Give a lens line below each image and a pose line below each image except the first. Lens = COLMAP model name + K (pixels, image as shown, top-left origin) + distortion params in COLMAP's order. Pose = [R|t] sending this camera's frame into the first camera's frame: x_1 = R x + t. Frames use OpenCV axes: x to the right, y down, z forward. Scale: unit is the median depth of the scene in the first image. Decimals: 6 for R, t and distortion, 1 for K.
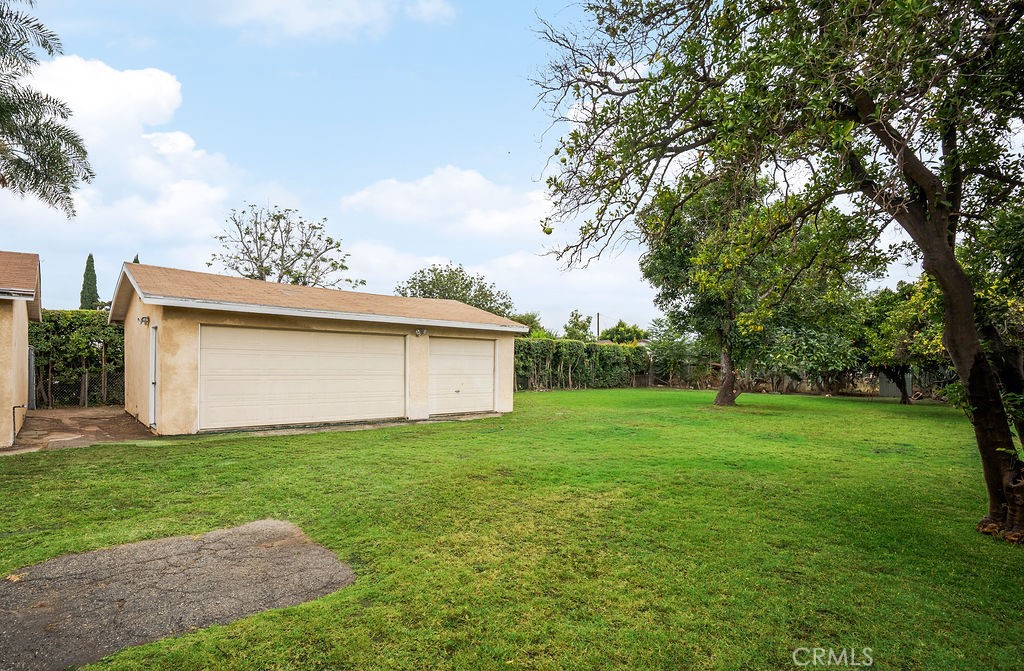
lens RADIAL K [[478.3, 0, 509.8], [0, 478.3, 369.2], [0, 0, 1]] dist [-0.052602, 0.027003]
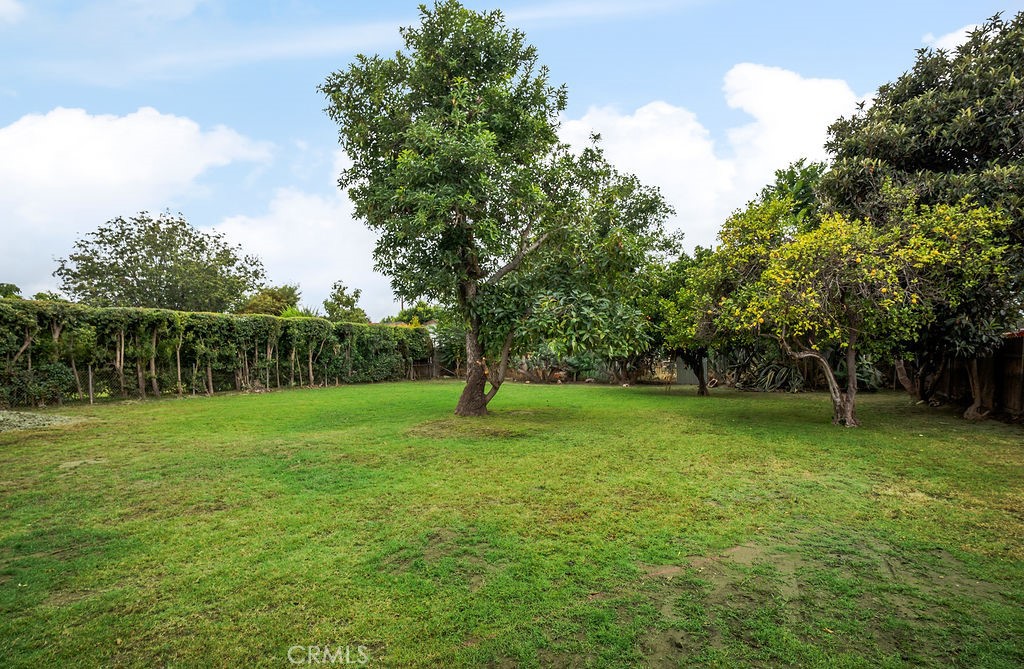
lens RADIAL K [[505.0, 0, 512.5], [0, 505.0, 373.1], [0, 0, 1]] dist [-0.059988, 0.032016]
pose [[0.937890, -0.027599, 0.345833, 0.200385], [0.015689, 0.999185, 0.037189, -0.002059], [-0.346578, -0.029453, 0.937559, 0.256039]]
